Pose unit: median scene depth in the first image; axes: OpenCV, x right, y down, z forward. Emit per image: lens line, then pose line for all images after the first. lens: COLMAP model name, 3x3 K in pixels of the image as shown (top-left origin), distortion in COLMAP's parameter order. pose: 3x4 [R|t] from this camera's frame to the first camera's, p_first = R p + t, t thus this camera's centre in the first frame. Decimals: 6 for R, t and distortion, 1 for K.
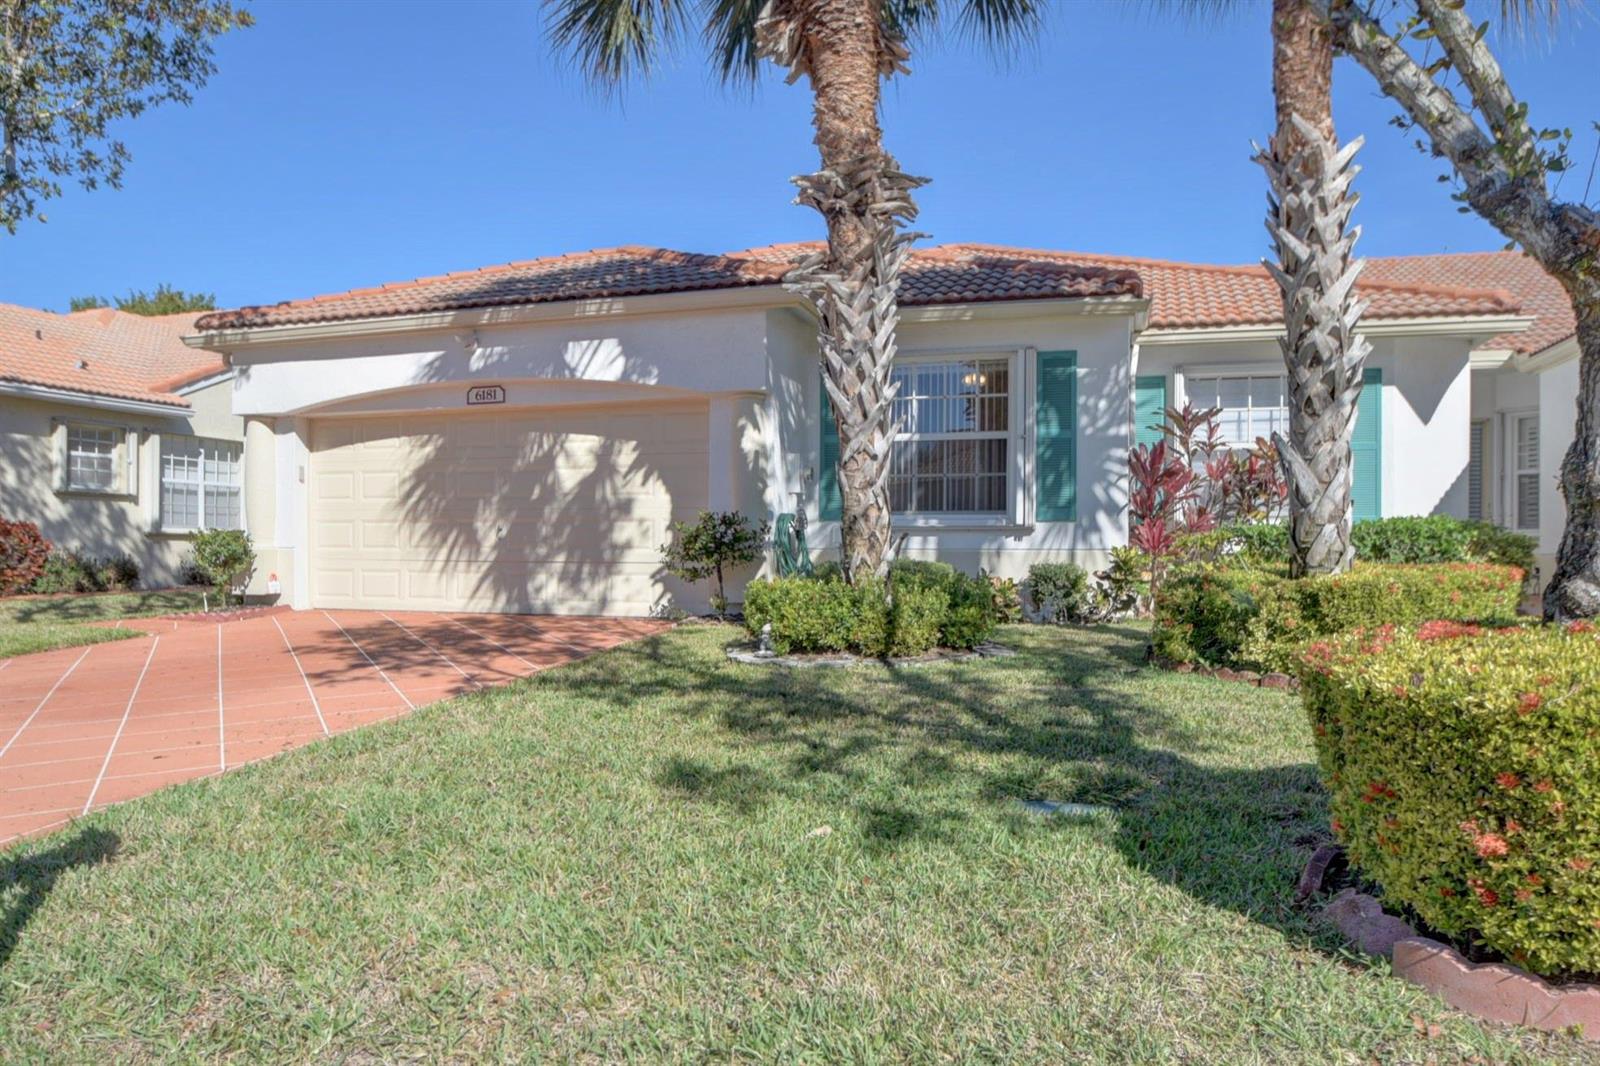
lens RADIAL K [[1137.4, 0, 797.7], [0, 1137.4, 530.9], [0, 0, 1]] dist [-0.053668, 0.022422]
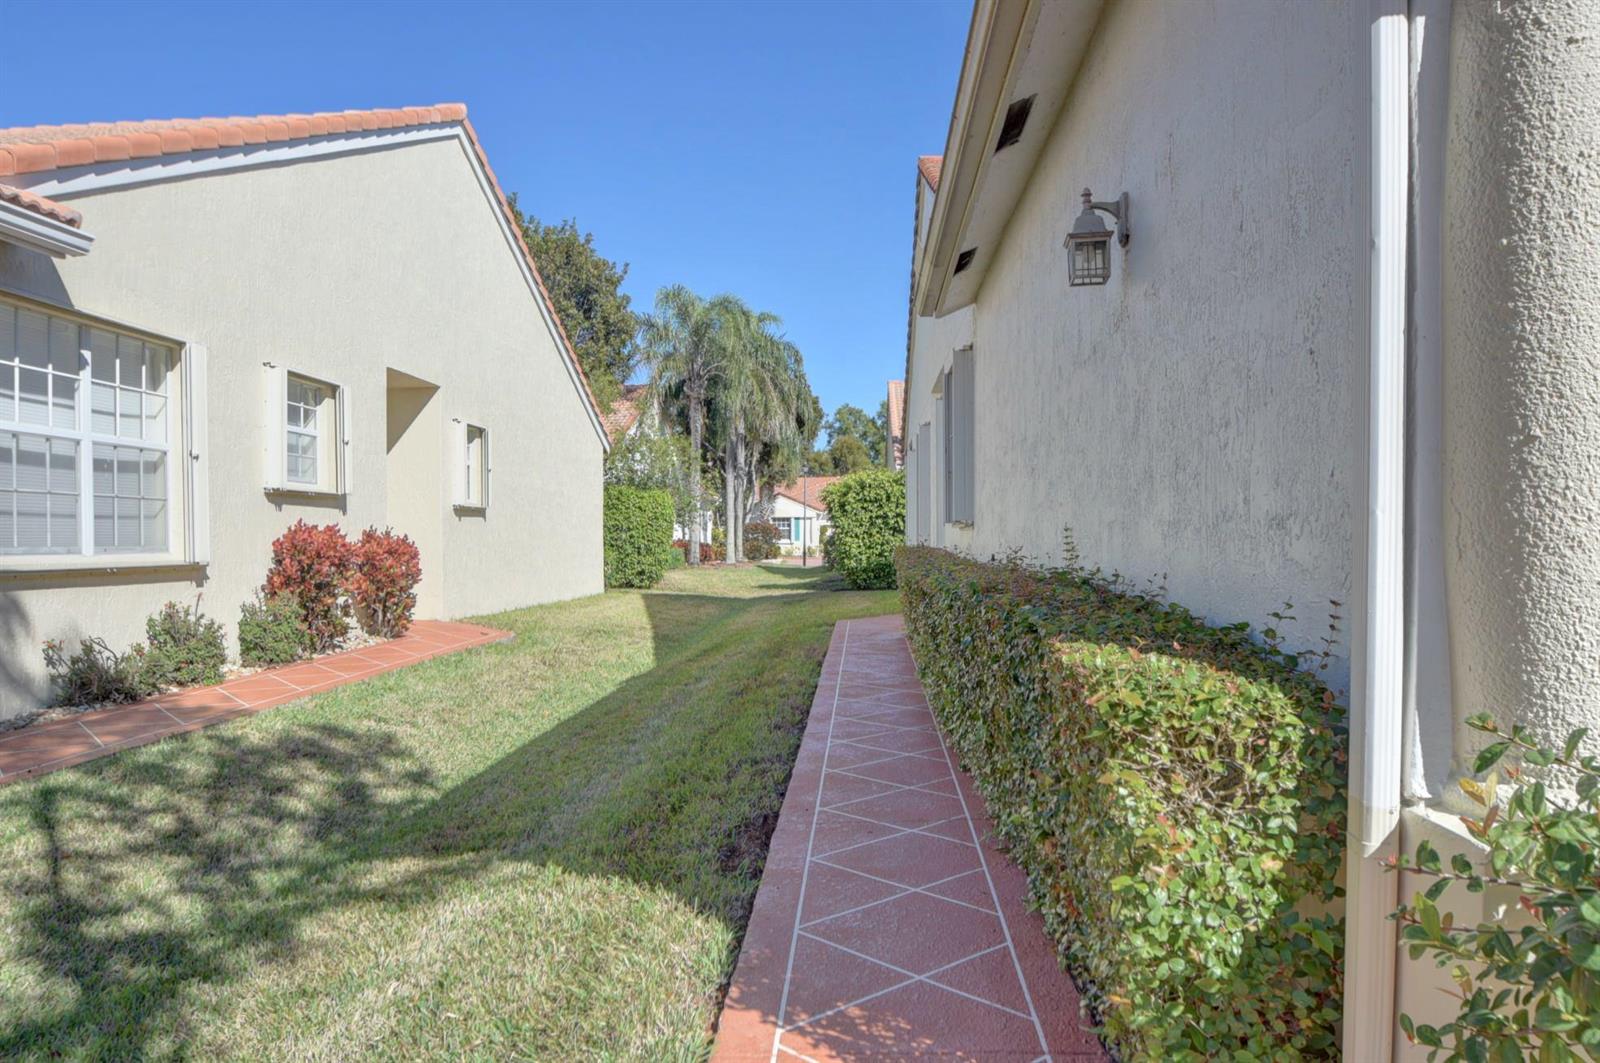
lens RADIAL K [[1137.4, 0, 797.1], [0, 1137.4, 539.6], [0, 0, 1]] dist [-0.053668, 0.022422]
pose [[0.965930, -0.005390, 0.258747, -0.656744], [-0.000286, 0.999760, 0.021891, -0.026698], [-0.258803, -0.021219, 0.965697, 0.936641]]
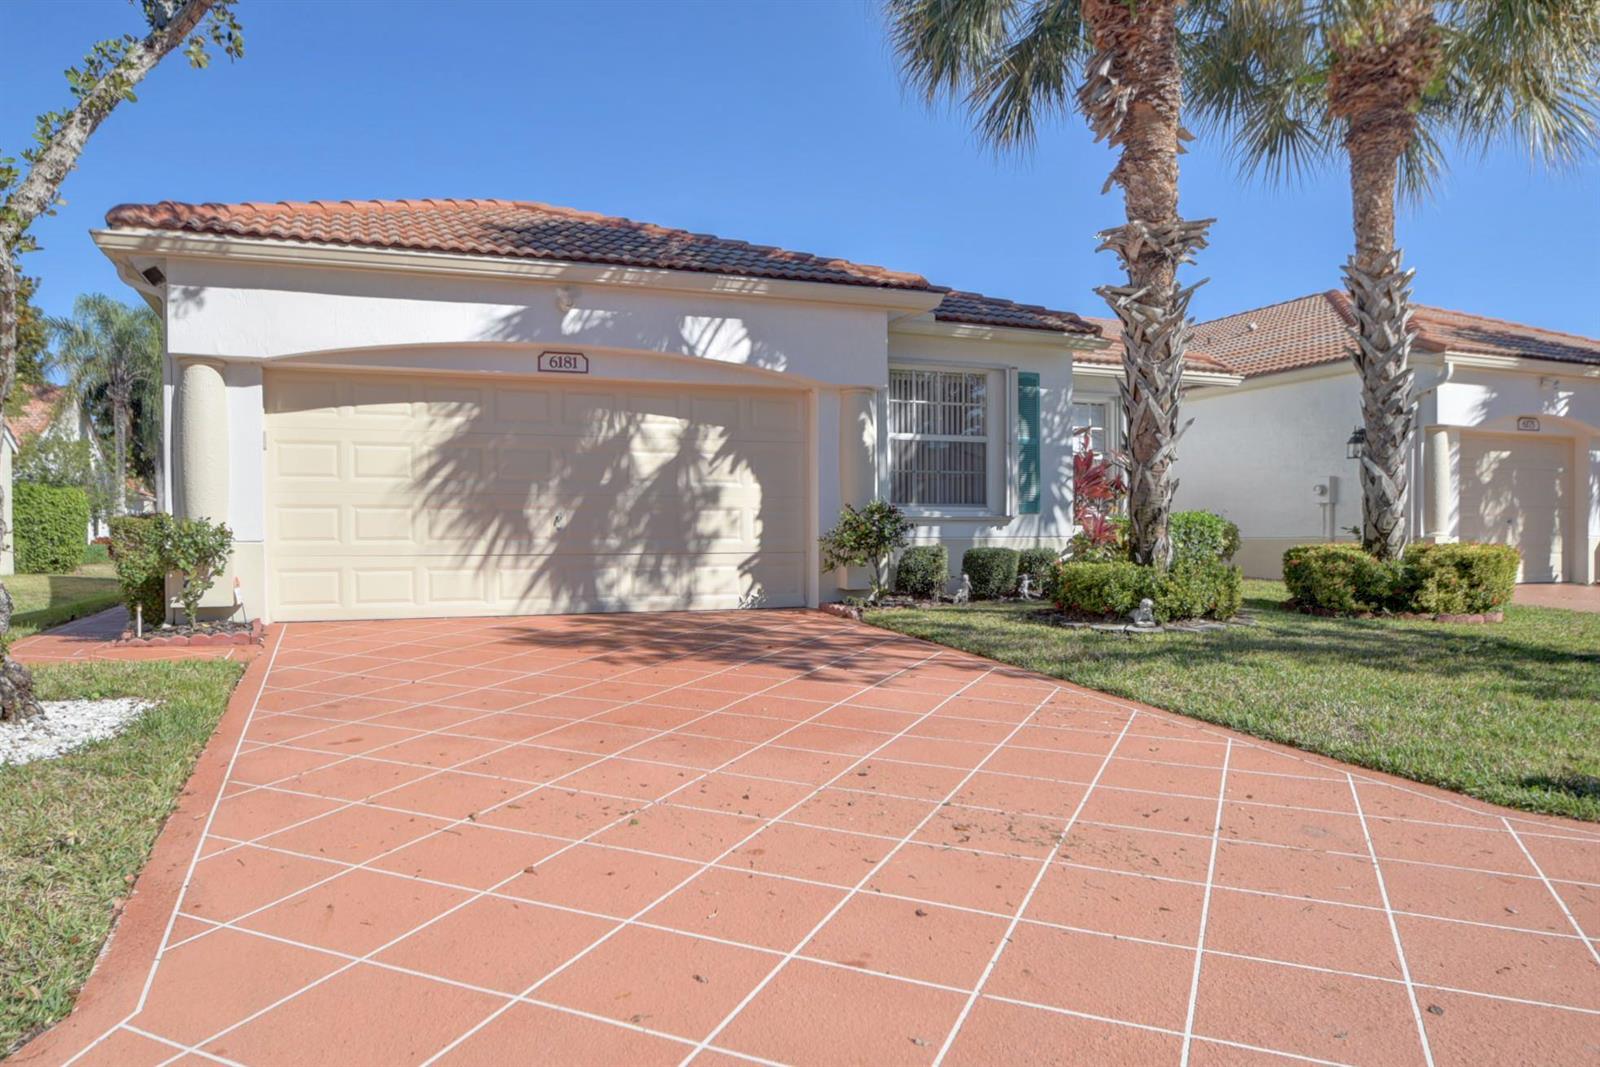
lens RADIAL K [[1137.4, 0, 814.2], [0, 1137.4, 545.1], [0, 0, 1]] dist [-0.053668, 0.022422]
pose [[0.757557, -0.011026, 0.652676, -0.707875], [-0.002143, 0.999810, 0.019379, 0.002000], [-0.652765, -0.016079, 0.757389, 0.221197]]
